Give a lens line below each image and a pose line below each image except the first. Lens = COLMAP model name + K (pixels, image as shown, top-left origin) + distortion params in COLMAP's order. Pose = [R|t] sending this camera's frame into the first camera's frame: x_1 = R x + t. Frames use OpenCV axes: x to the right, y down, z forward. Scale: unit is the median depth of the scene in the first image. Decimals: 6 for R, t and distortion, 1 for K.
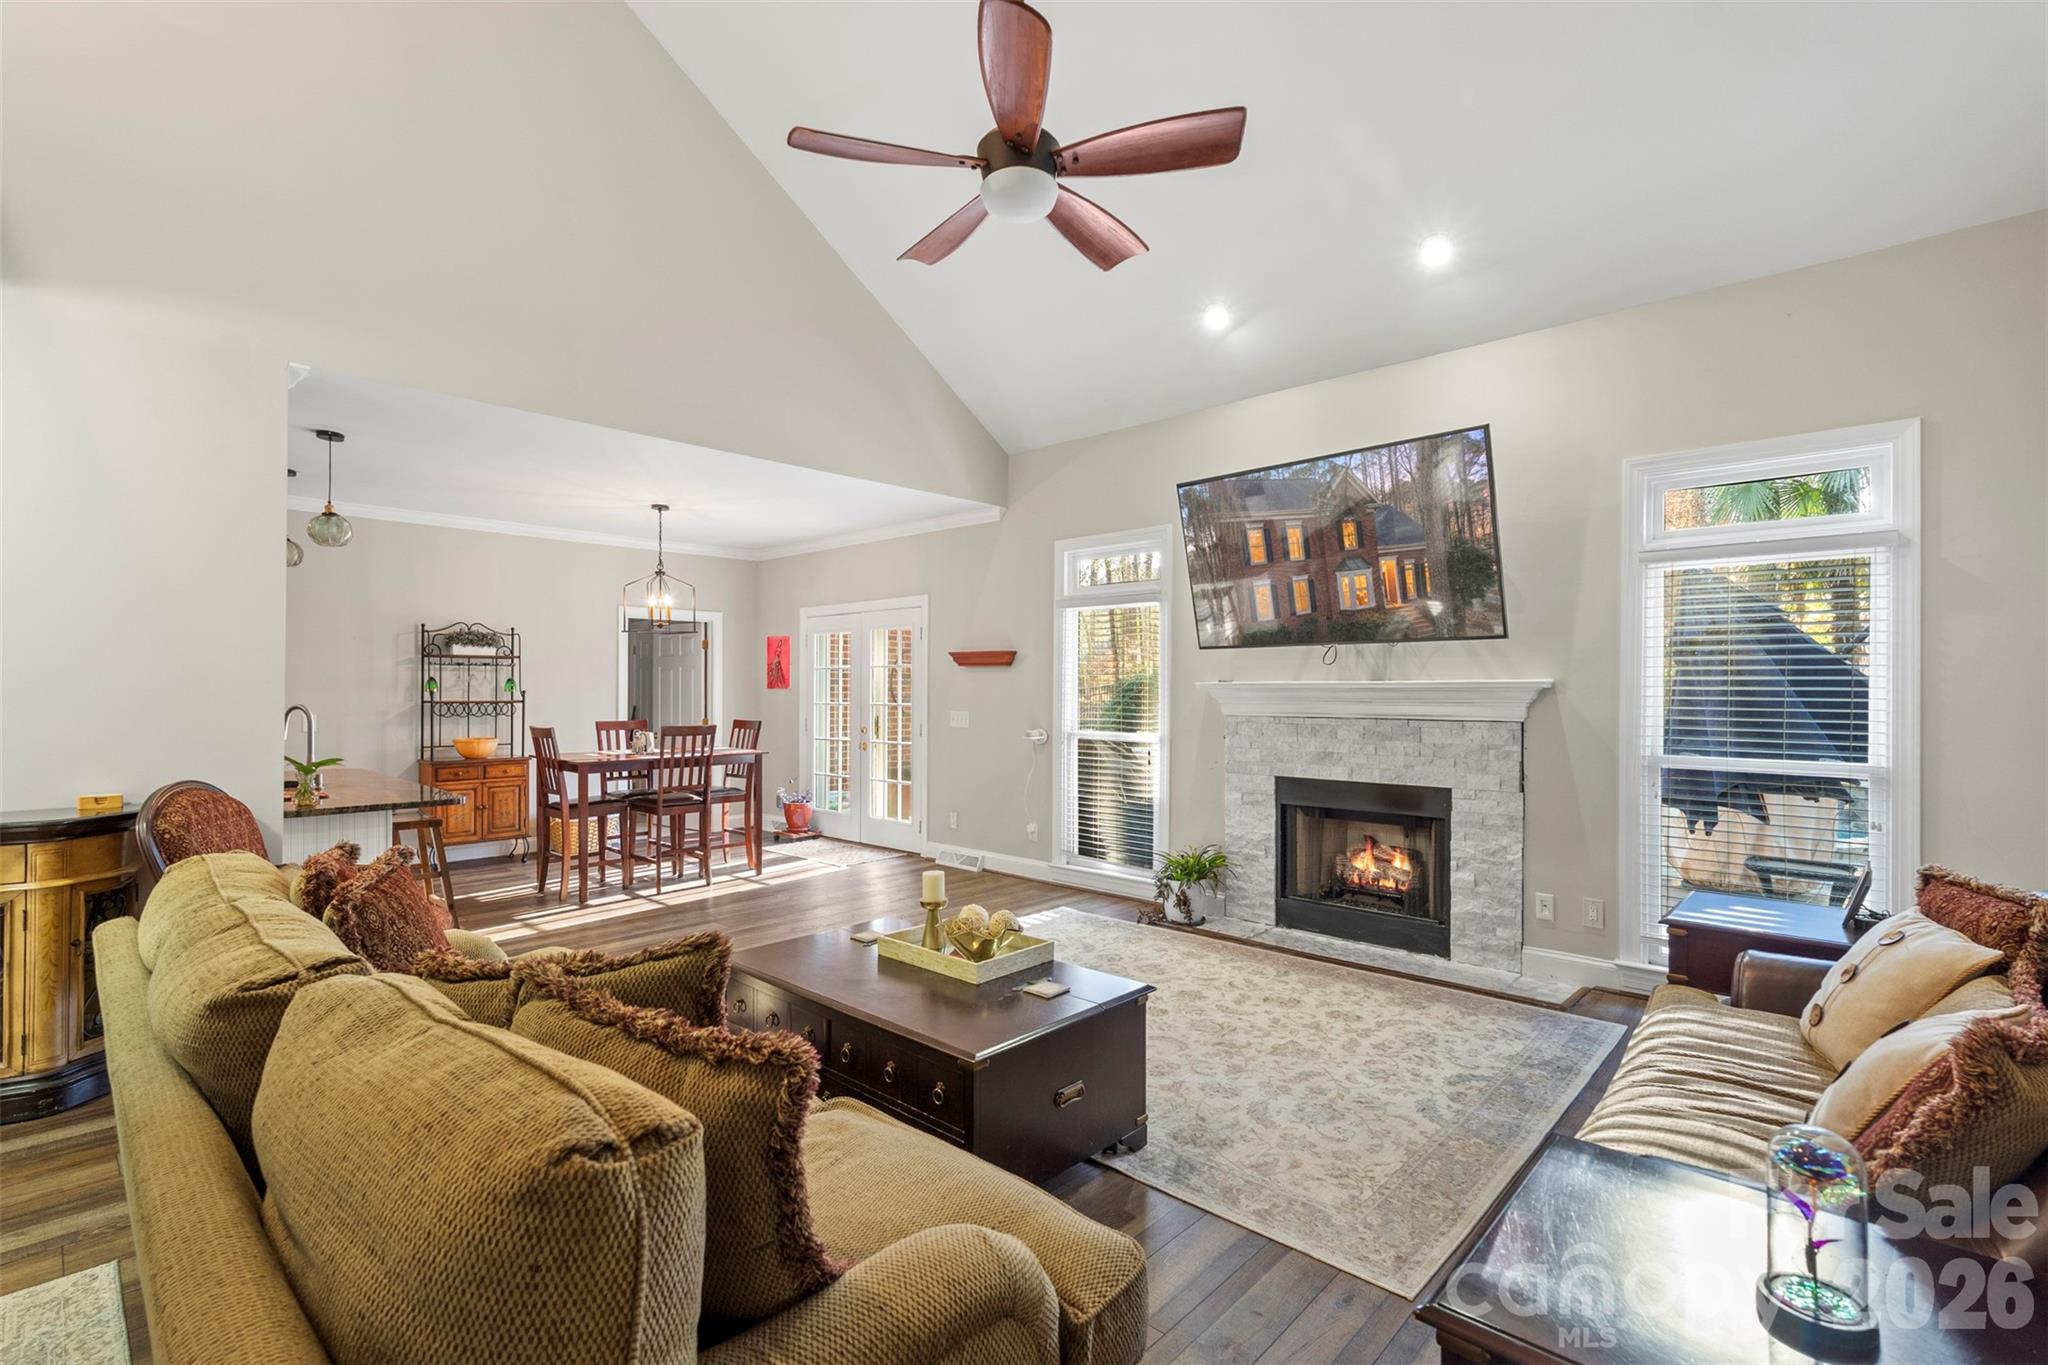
lens RADIAL K [[935.0, 0, 1026.3], [0, 935.0, 678.3], [0, 0, 1]] dist [-0.002087, -0.000240]
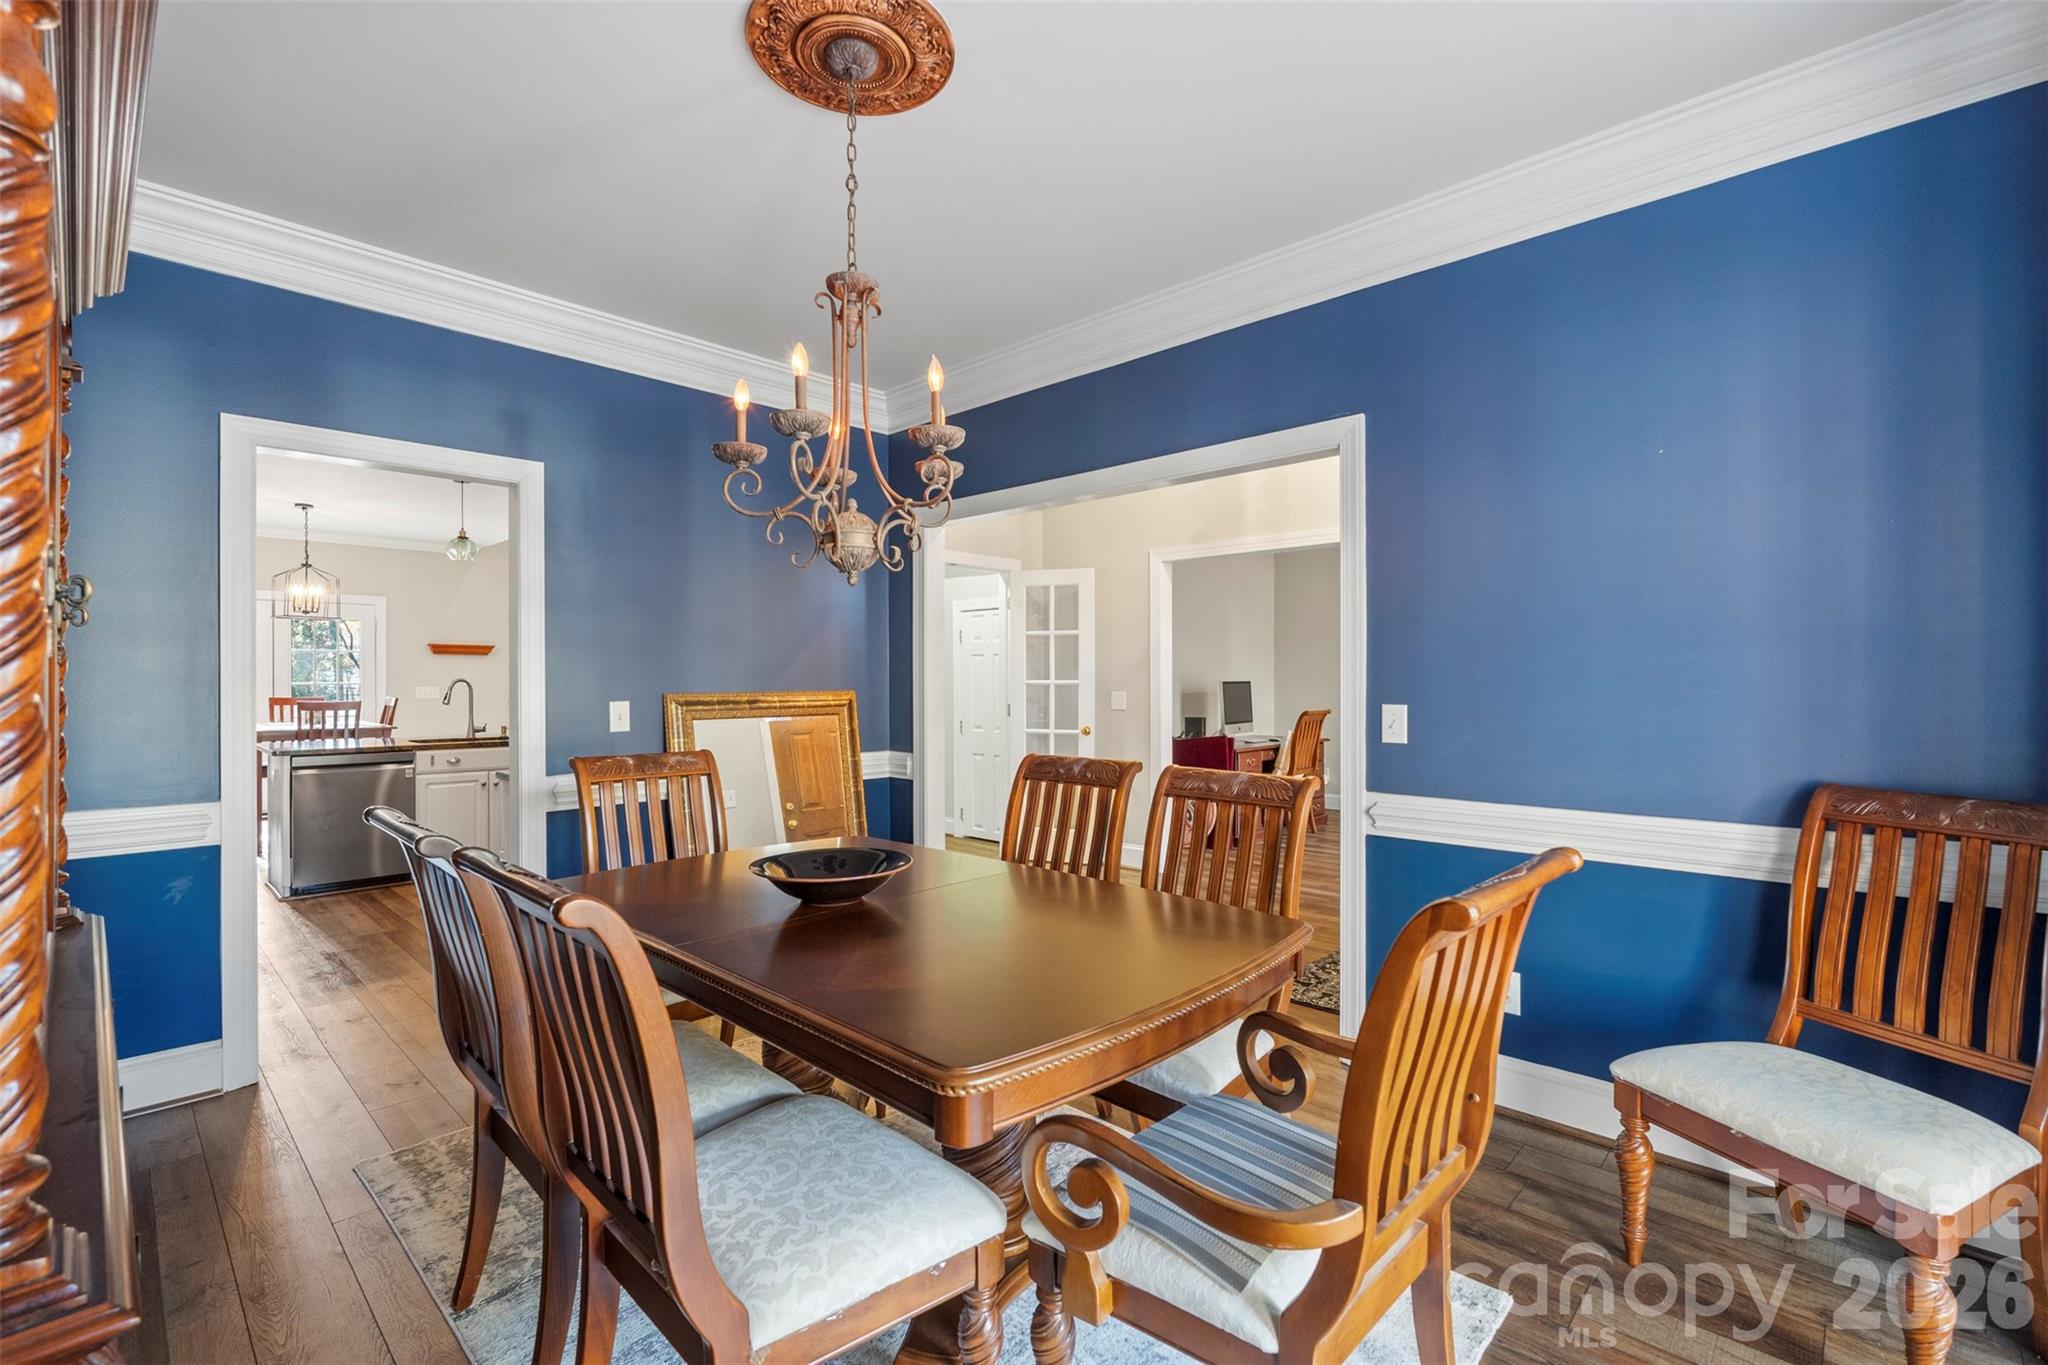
lens RADIAL K [[906.1, 0, 1024.0], [0, 906.1, 682.5], [0, 0, 1]] dist [-0.000170, -0.000077]
pose [[0.016063, -0.003921, 0.999863, -1.847530], [-0.007032, 0.999967, 0.004034, 0.022736], [-0.999846, -0.007096, 0.016035, 0.149858]]
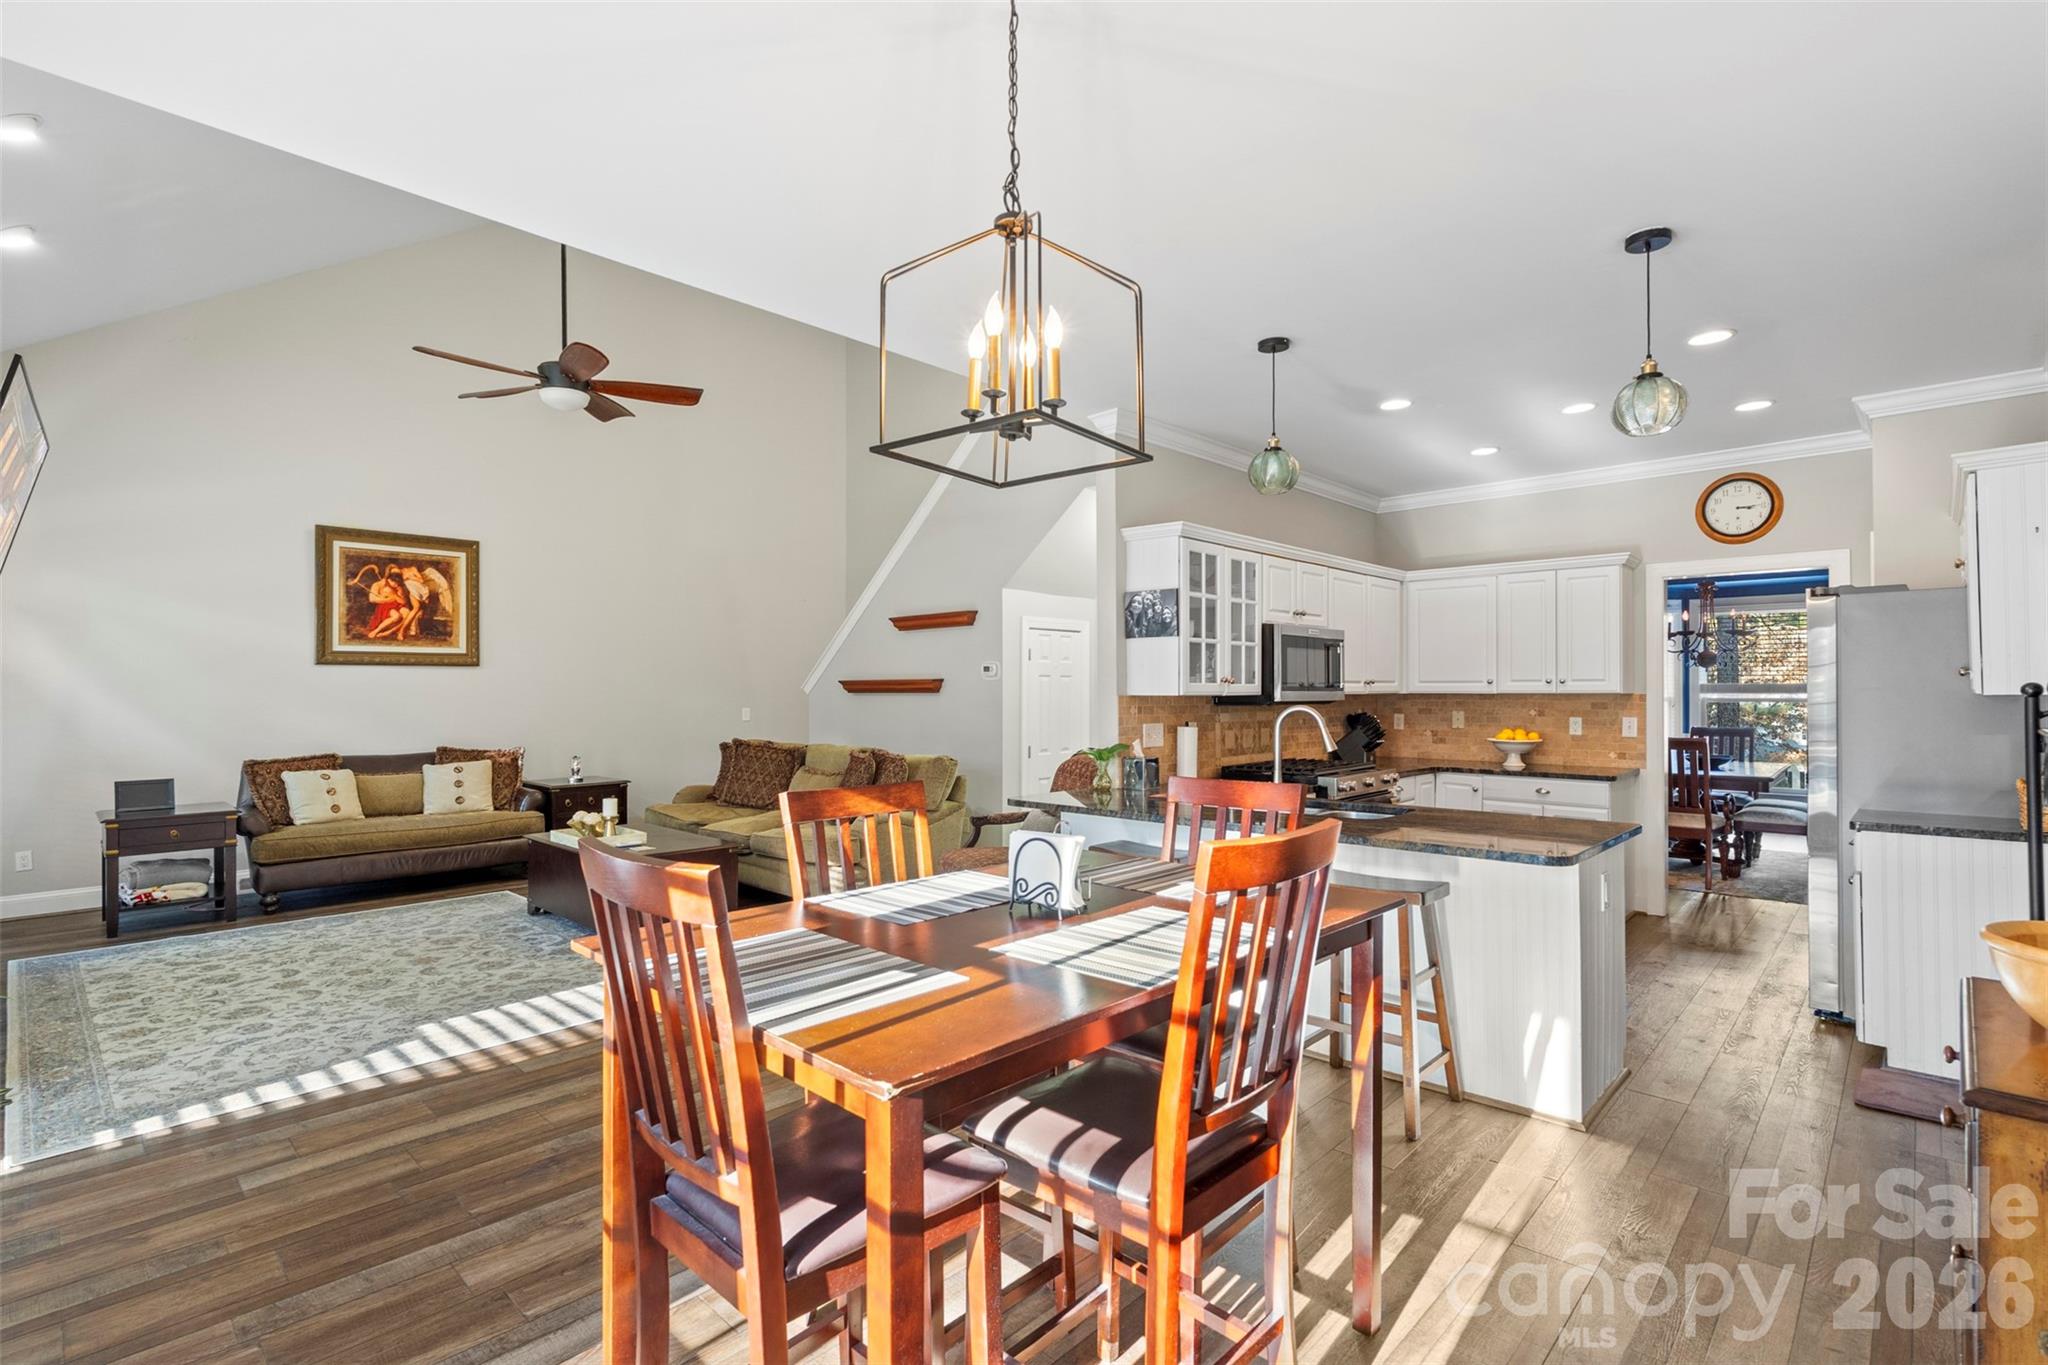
lens RADIAL K [[952.7, 0, 1022.9], [0, 952.7, 687.5], [0, 0, 1]] dist [-0.000011, -0.000443]
pose [[-0.999932, 0.002918, 0.011252, -0.499542], [0.002759, 0.999896, -0.014123, 0.023063], [-0.011292, -0.014091, -0.999837, 1.583905]]
